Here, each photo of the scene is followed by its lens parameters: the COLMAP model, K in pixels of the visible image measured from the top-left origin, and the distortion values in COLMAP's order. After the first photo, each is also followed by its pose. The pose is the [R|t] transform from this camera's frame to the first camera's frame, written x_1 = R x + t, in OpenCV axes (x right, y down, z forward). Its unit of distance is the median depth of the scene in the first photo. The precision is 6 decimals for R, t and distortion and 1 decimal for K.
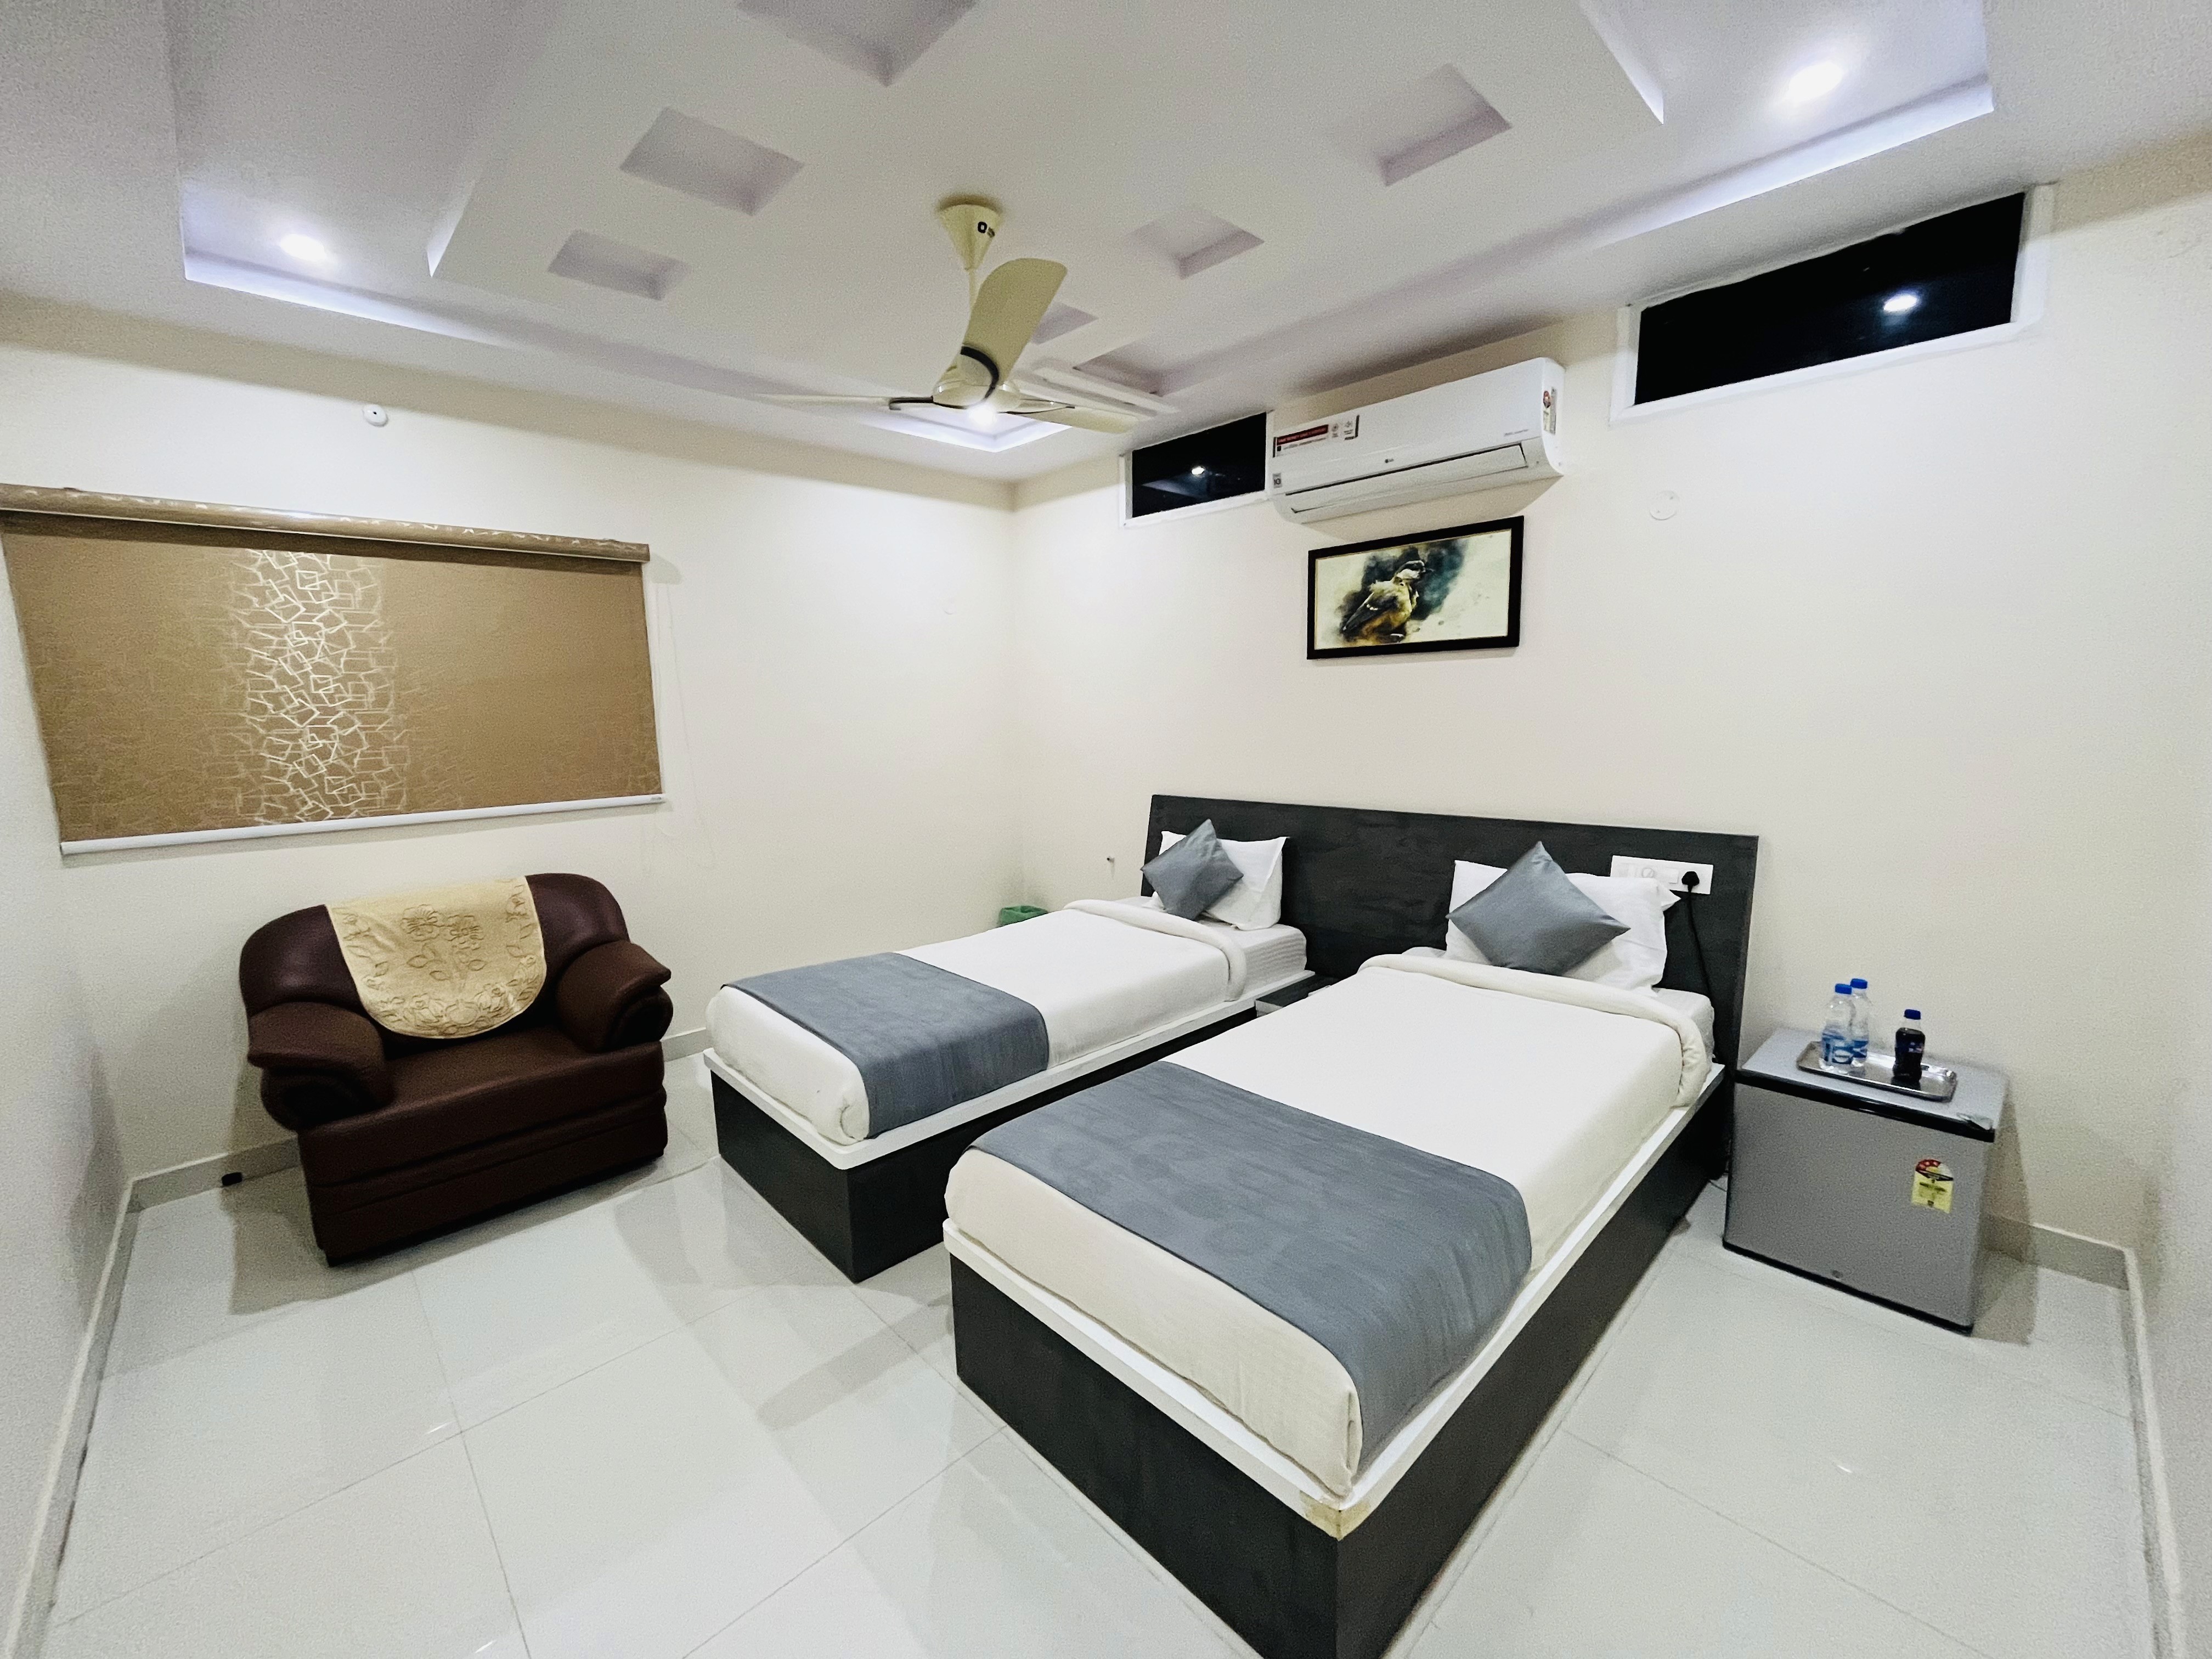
lens RADIAL K [[902.5, 0, 1098.1], [0, 902.5, 828.9], [0, 0, 1]] dist [-0.000923, 0.000756]
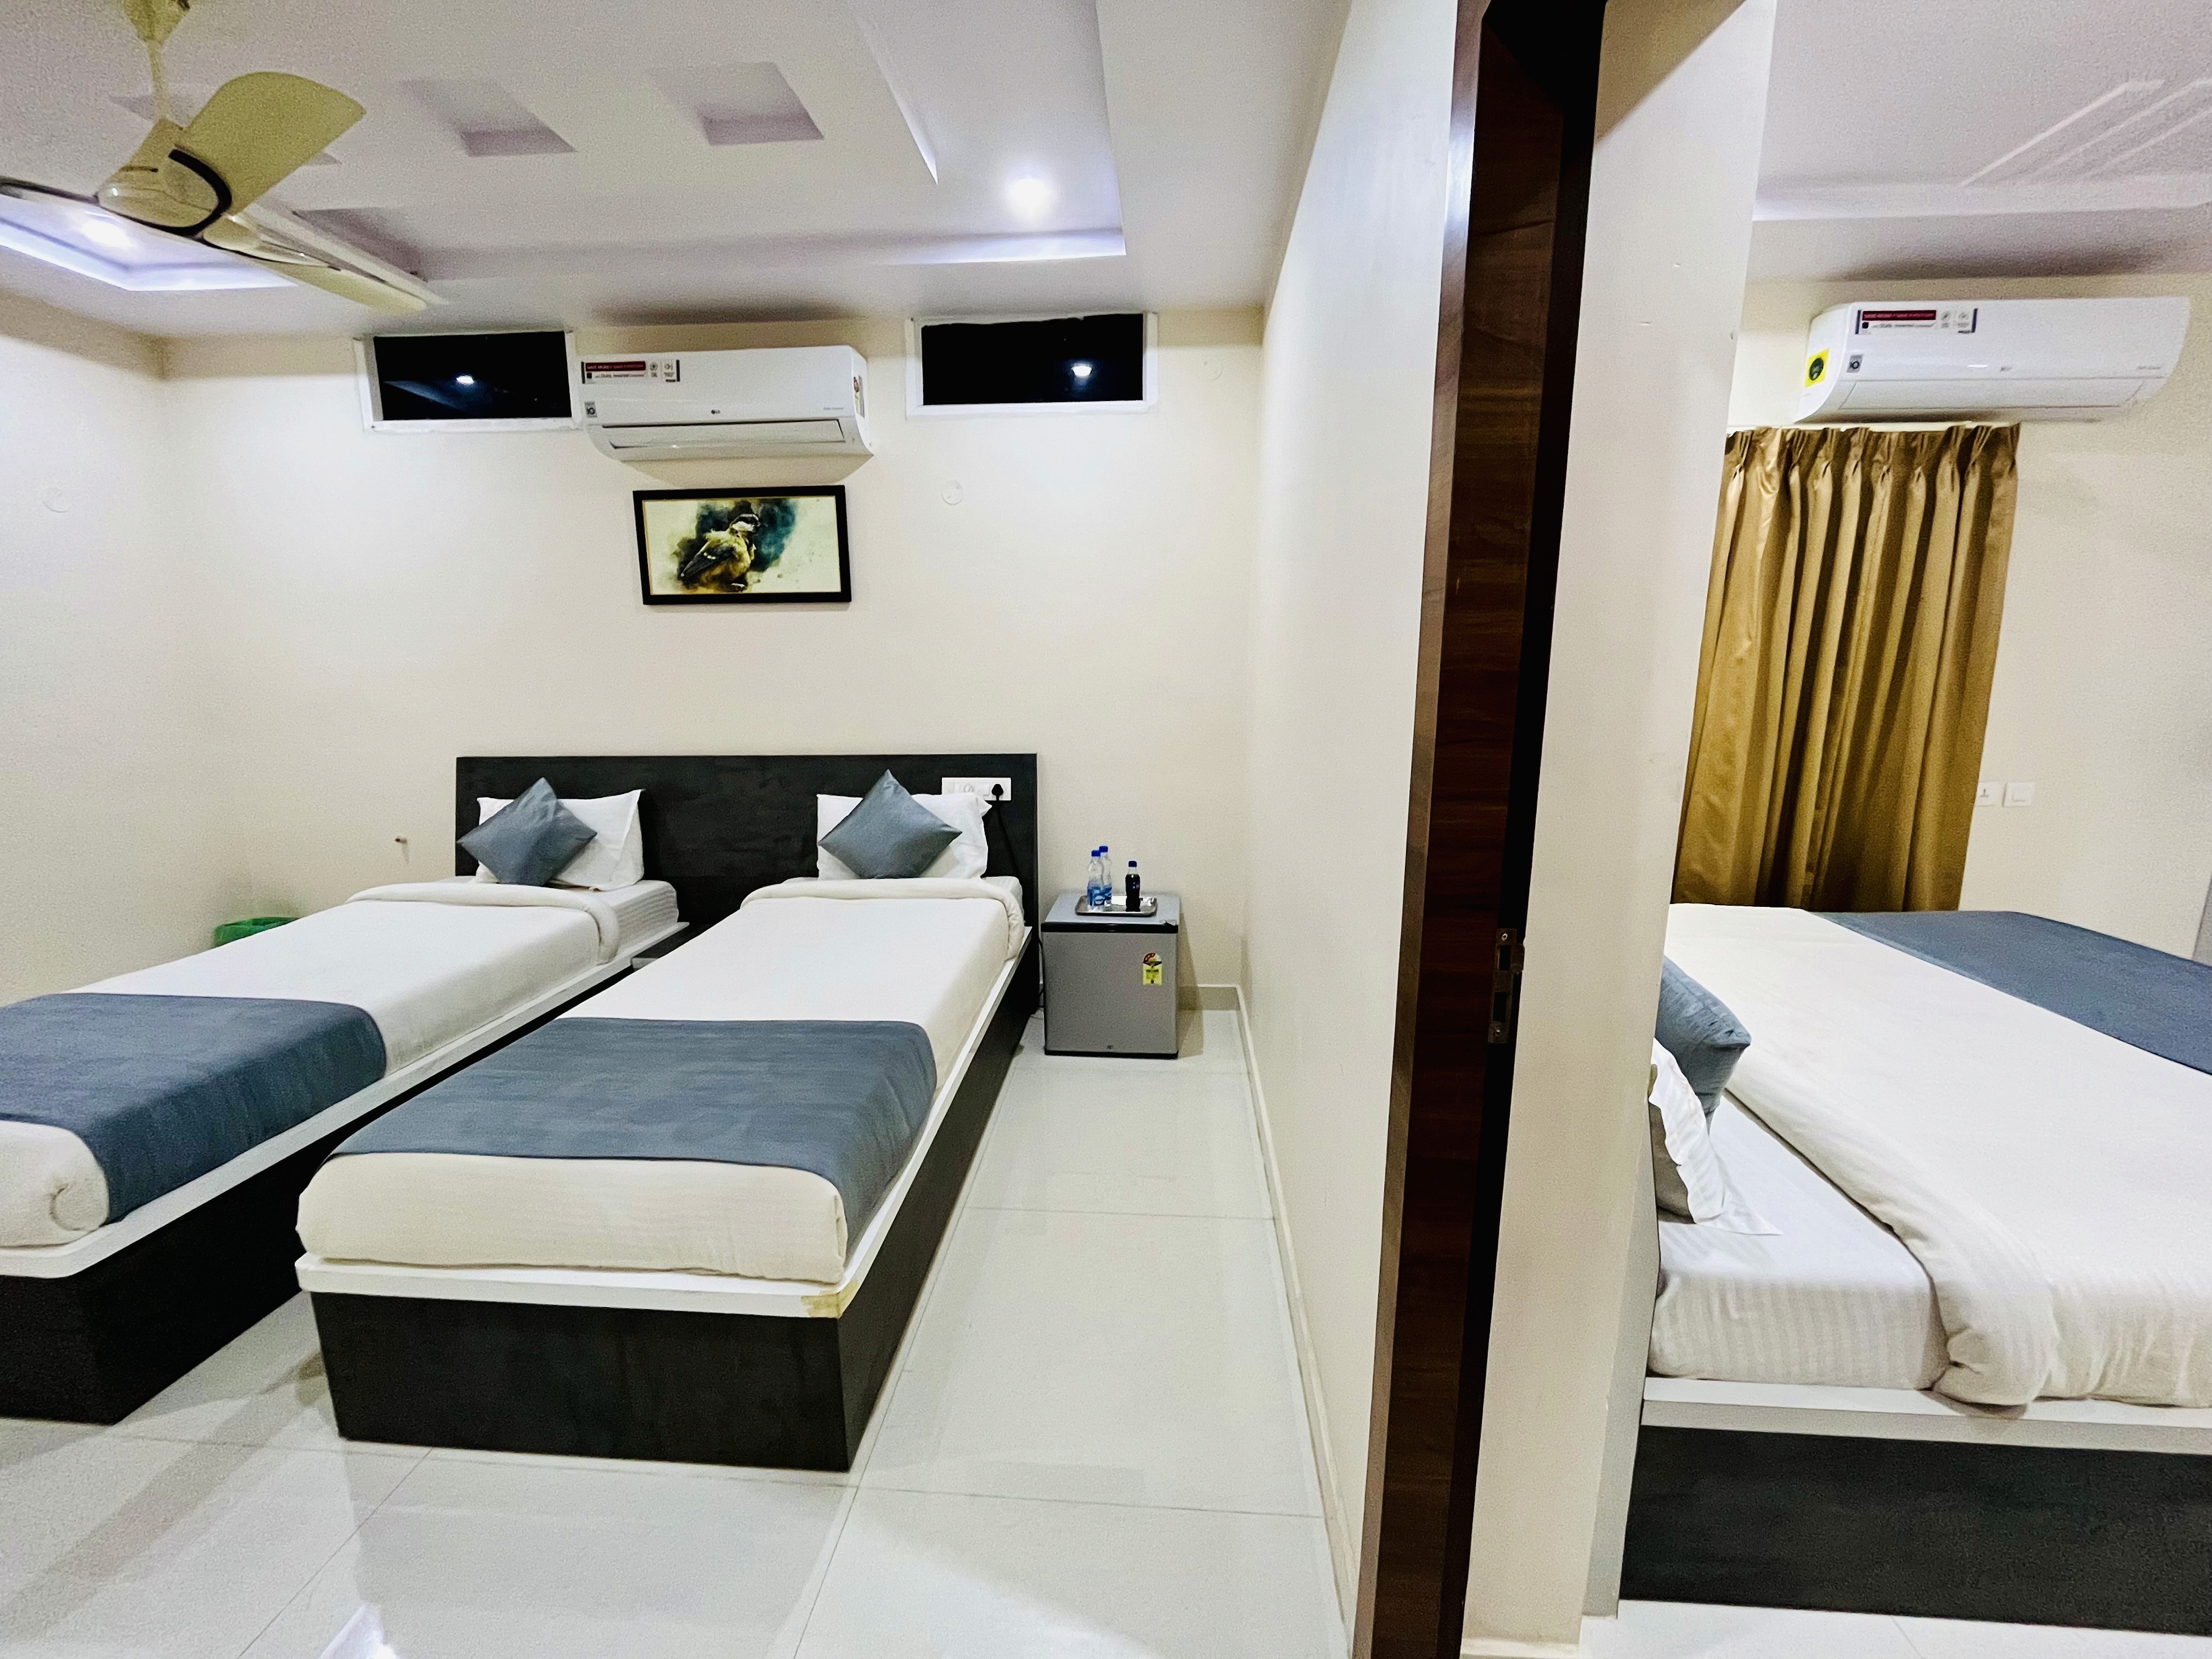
lens RADIAL K [[902.5, 0, 1101.9], [0, 902.5, 823.0], [0, 0, 1]] dist [-0.000923, 0.000756]
pose [[0.743281, -0.102013, 0.661156, -0.097154], [0.084465, 0.994706, 0.058521, 0.043400], [-0.663626, 0.012347, 0.747963, -0.068303]]
